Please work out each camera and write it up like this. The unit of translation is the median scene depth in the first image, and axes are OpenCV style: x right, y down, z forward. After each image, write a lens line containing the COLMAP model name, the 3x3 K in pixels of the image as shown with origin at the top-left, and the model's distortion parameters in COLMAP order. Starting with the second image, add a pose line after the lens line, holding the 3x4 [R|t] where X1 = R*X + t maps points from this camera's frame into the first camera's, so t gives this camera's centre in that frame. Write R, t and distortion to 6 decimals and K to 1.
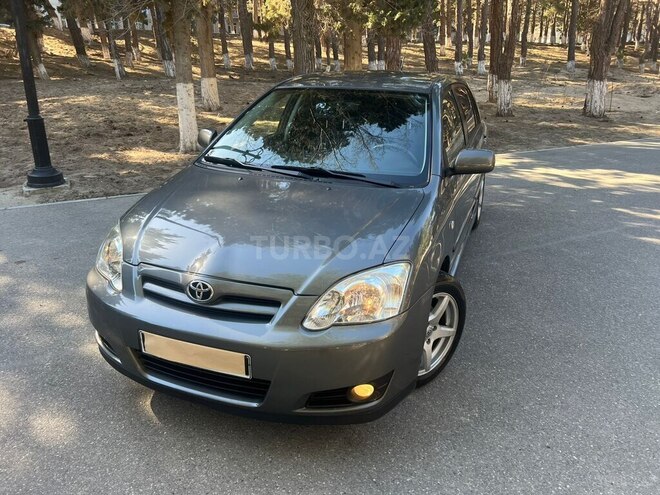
lens RADIAL K [[499.3, 0, 329.7], [0, 499.3, 244.7], [0, 0, 1]] dist [0.047489, -0.052513]
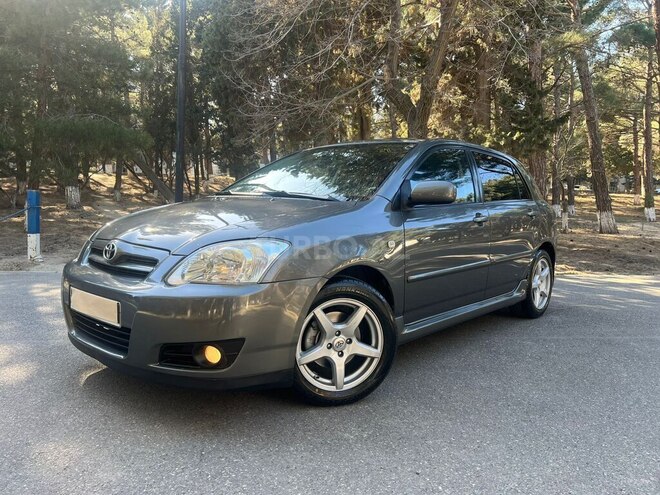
lens RADIAL K [[497.6, 0, 328.6], [0, 497.6, 245.1], [0, 0, 1]] dist [0.052087, -0.060042]
pose [[0.932483, 0.046044, -0.358267, 0.427061], [-0.146126, 0.955145, -0.257577, 0.205902], [0.330337, 0.292539, 0.897384, 0.079072]]
